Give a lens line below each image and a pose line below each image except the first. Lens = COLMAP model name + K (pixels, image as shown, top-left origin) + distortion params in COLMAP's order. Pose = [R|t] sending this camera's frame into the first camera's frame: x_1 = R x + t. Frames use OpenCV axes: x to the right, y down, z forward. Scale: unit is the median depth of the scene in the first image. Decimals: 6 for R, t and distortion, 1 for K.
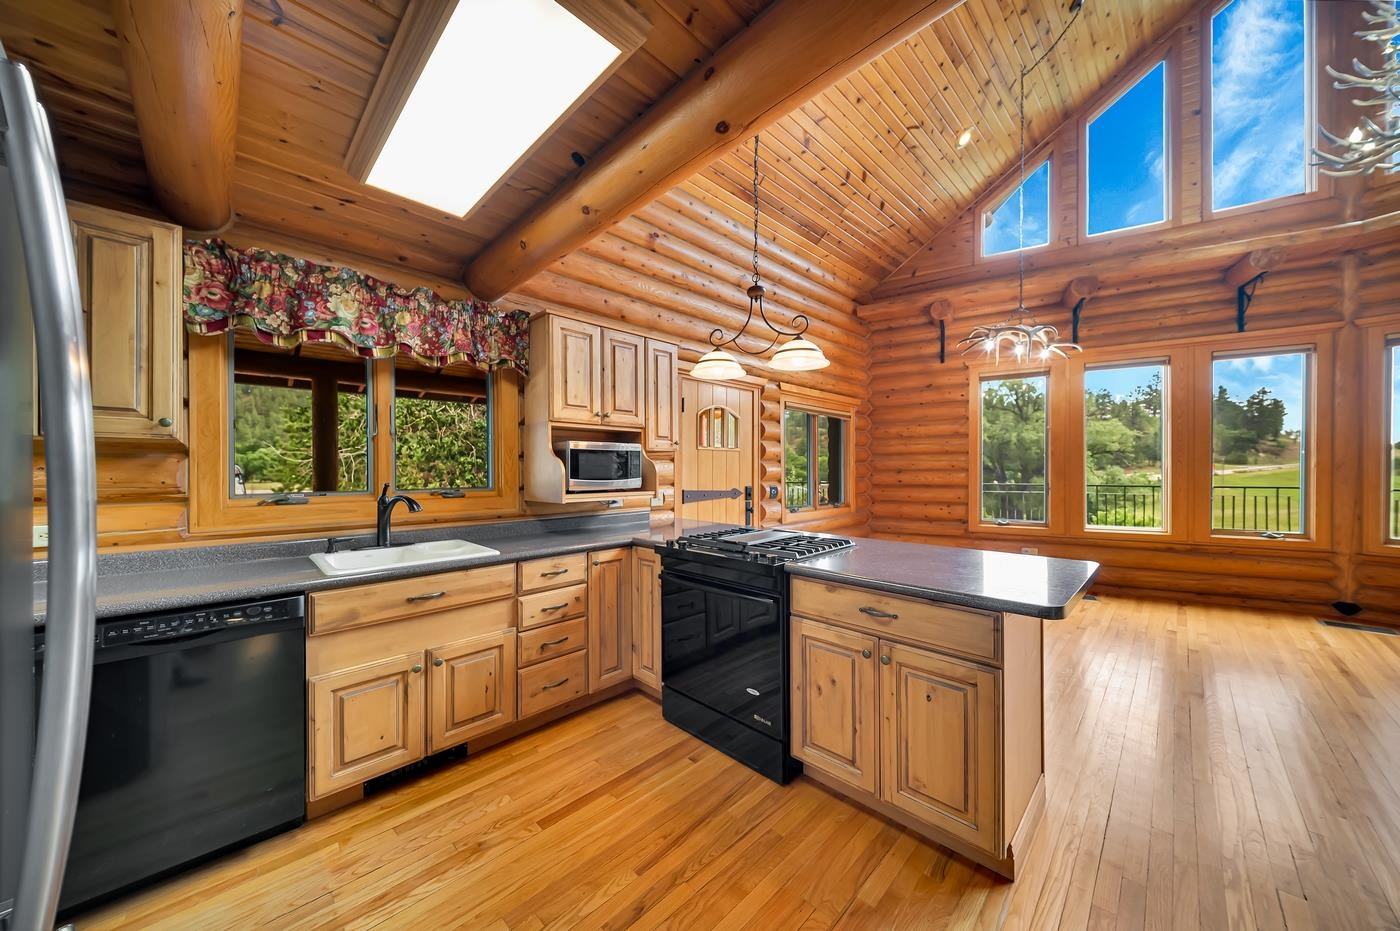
lens RADIAL K [[482.2, 0, 707.2], [0, 482.2, 467.8], [0, 0, 1]] dist [0.029169, -0.011706]
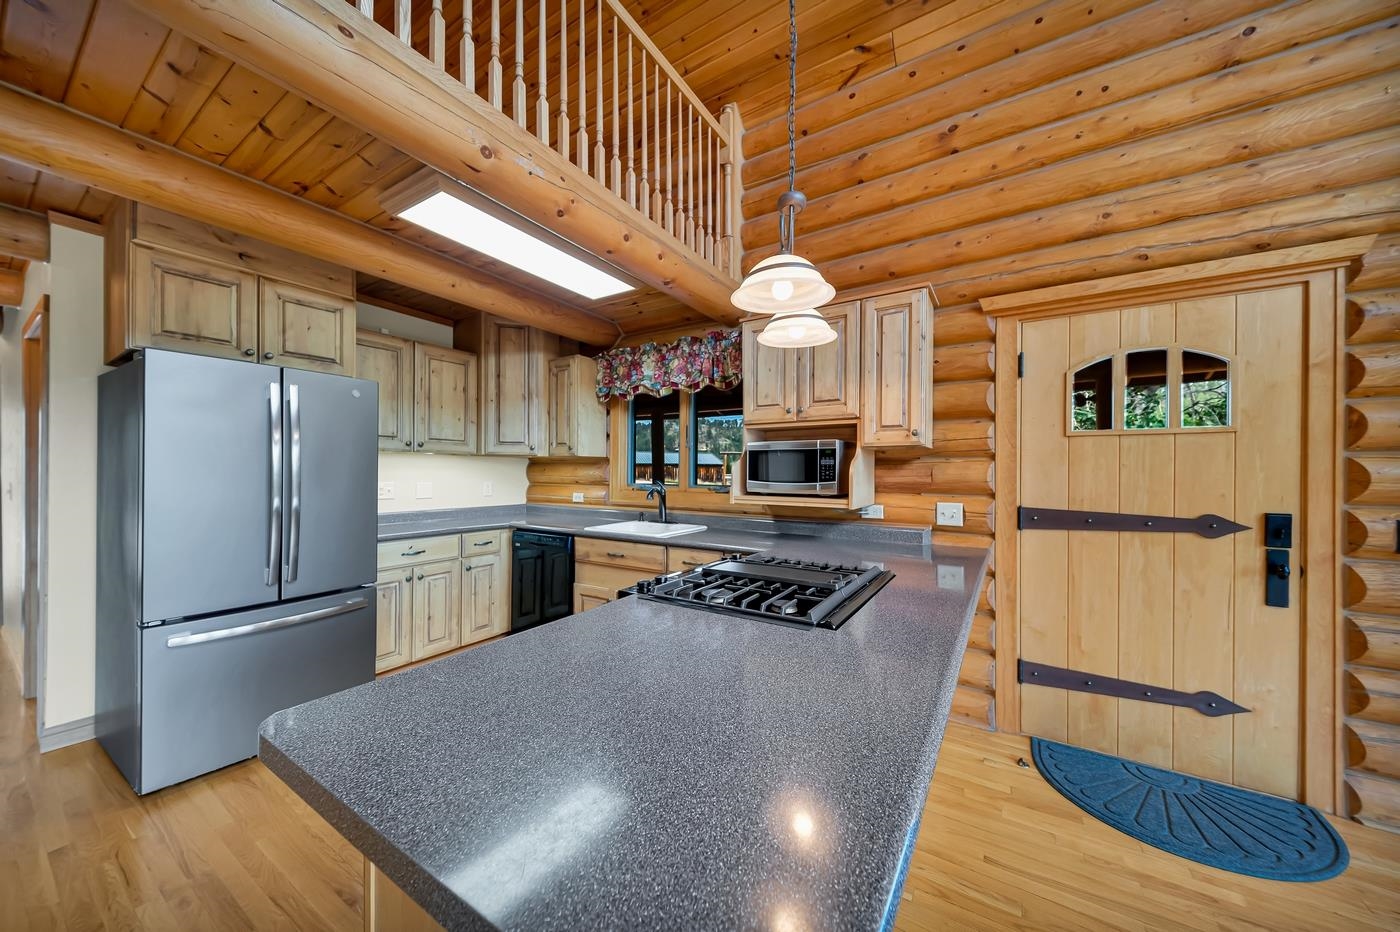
lens RADIAL K [[487.1, 0, 697.2], [0, 487.1, 465.3], [0, 0, 1]] dist [0.021100, -0.005748]
pose [[0.193623, -0.002479, -0.981073, 0.388505], [0.002302, 0.999995, -0.002073, -0.003616], [0.981073, -0.001857, 0.193628, 0.391455]]
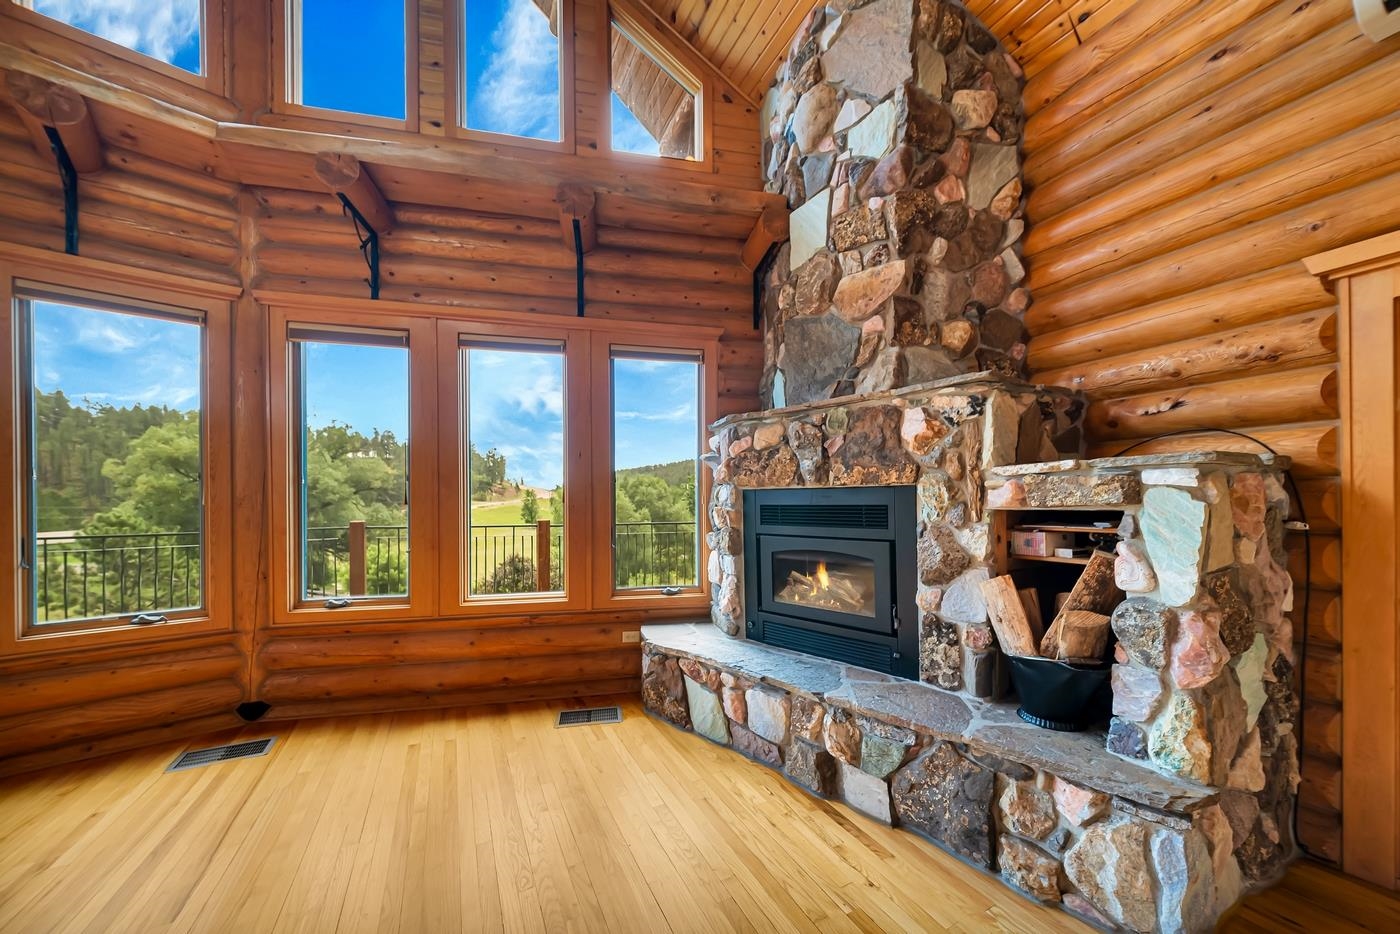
lens RADIAL K [[498.9, 0, 693.7], [0, 498.9, 503.8], [0, 0, 1]] dist [0.020808, -0.000204]
pose [[0.329963, -0.002174, 0.943991, 0.743104], [0.004180, 0.999991, 0.000842, -0.000036], [-0.943985, 0.003668, 0.329969, 0.159151]]
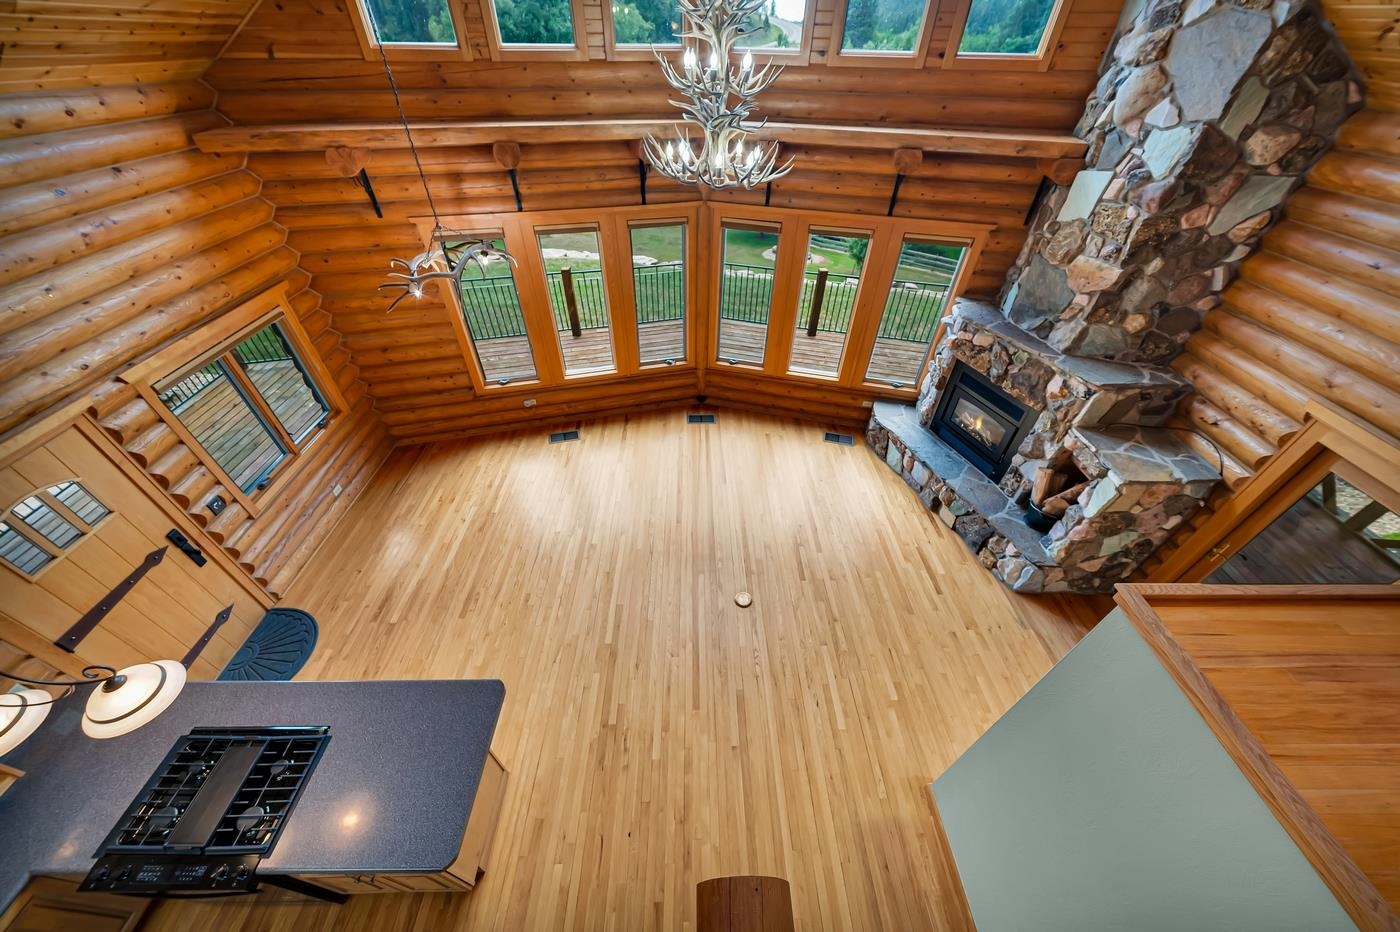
lens RADIAL K [[466.3, 0, 700.0], [0, 466.3, 473.9], [0, 0, 1]] dist [0.011367, -0.005951]
pose [[0.706637, -0.466161, 0.532315, 0.308041], [-0.012214, 0.744159, 0.667891, -0.507656], [-0.707471, -0.478458, 0.520156, 0.055352]]
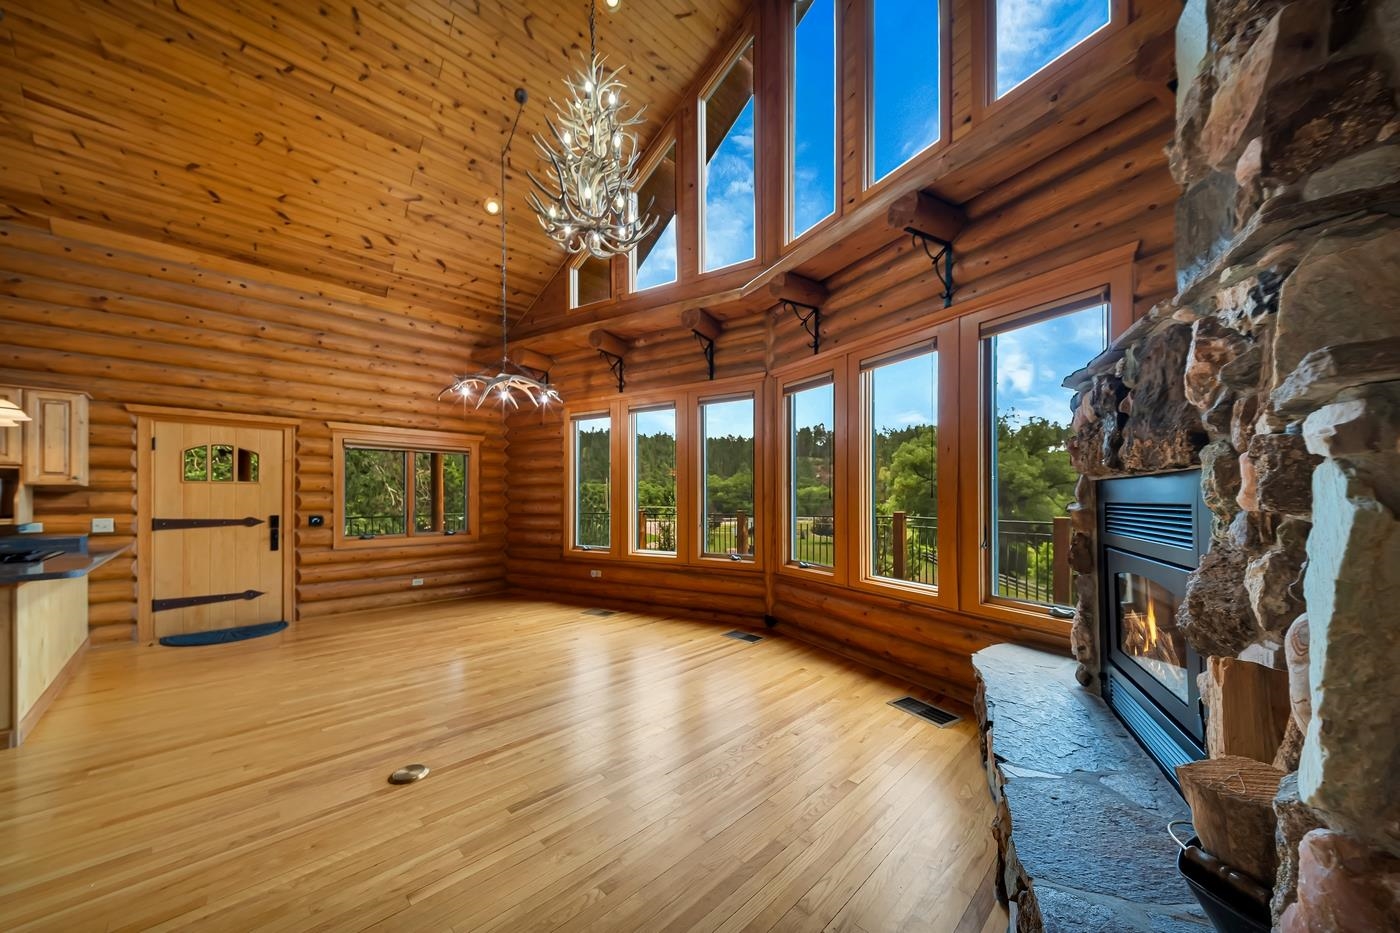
lens RADIAL K [[488.2, 0, 702.8], [0, 488.2, 501.8], [0, 0, 1]] dist [0.016556, -0.007284]
pose [[0.999995, 0.000276, -0.003096, 1.019849], [-0.000253, 0.999971, 0.007627, -0.001674], [0.003098, -0.007626, 0.999966, -0.132681]]
